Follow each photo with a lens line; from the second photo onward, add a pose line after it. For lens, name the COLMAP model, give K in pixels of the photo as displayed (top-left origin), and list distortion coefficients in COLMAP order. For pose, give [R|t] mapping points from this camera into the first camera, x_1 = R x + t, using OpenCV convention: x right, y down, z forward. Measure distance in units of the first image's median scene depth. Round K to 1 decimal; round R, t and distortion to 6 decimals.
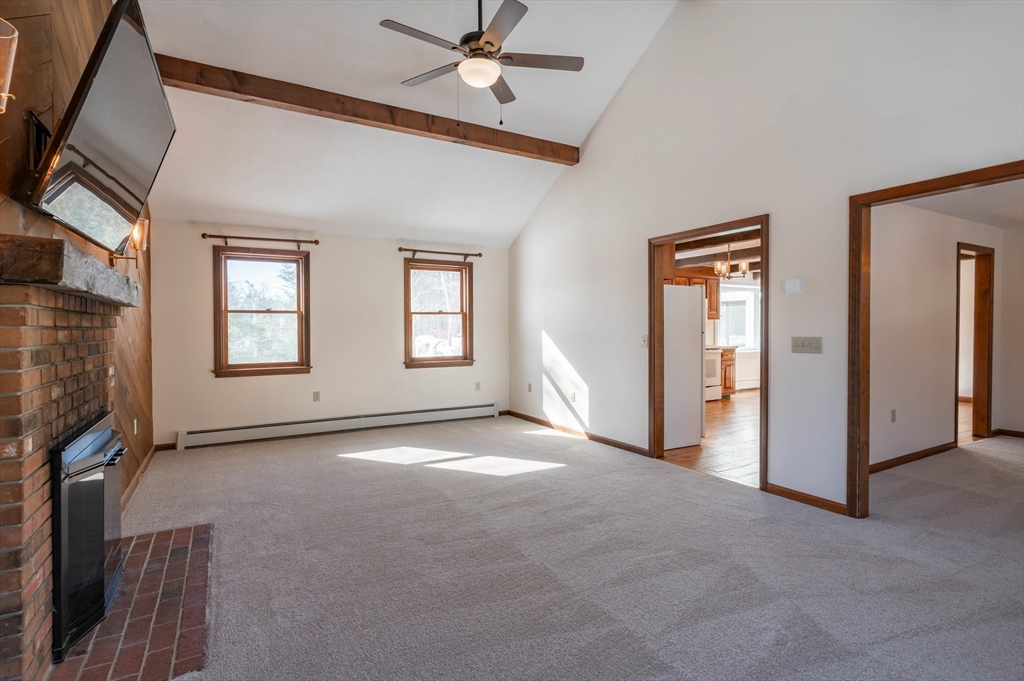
lens RADIAL K [[467.9, 0, 492.2], [0, 467.9, 338.4], [0, 0, 1]] dist [-0.001750, -0.000495]
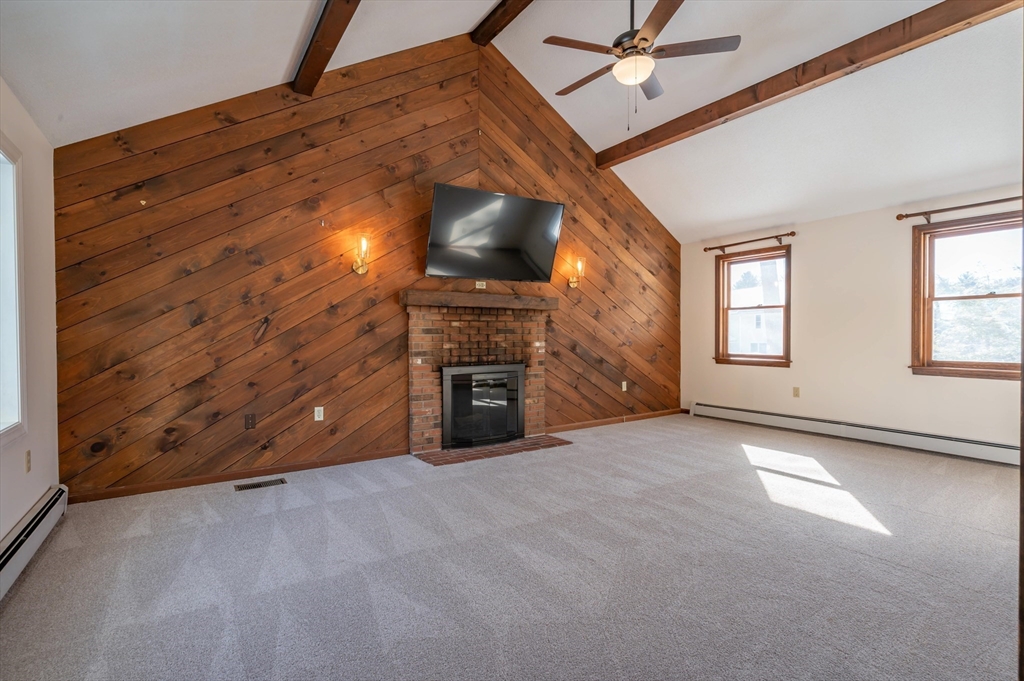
lens RADIAL K [[508.8, 0, 518.0], [0, 508.8, 343.7], [0, 0, 1]] dist [0.007790, 0.000545]
pose [[0.091047, 0.035381, -0.995218, 0.587406], [-0.003984, 0.999374, 0.035165, -0.011094], [0.995839, 0.000763, 0.091131, 0.309853]]
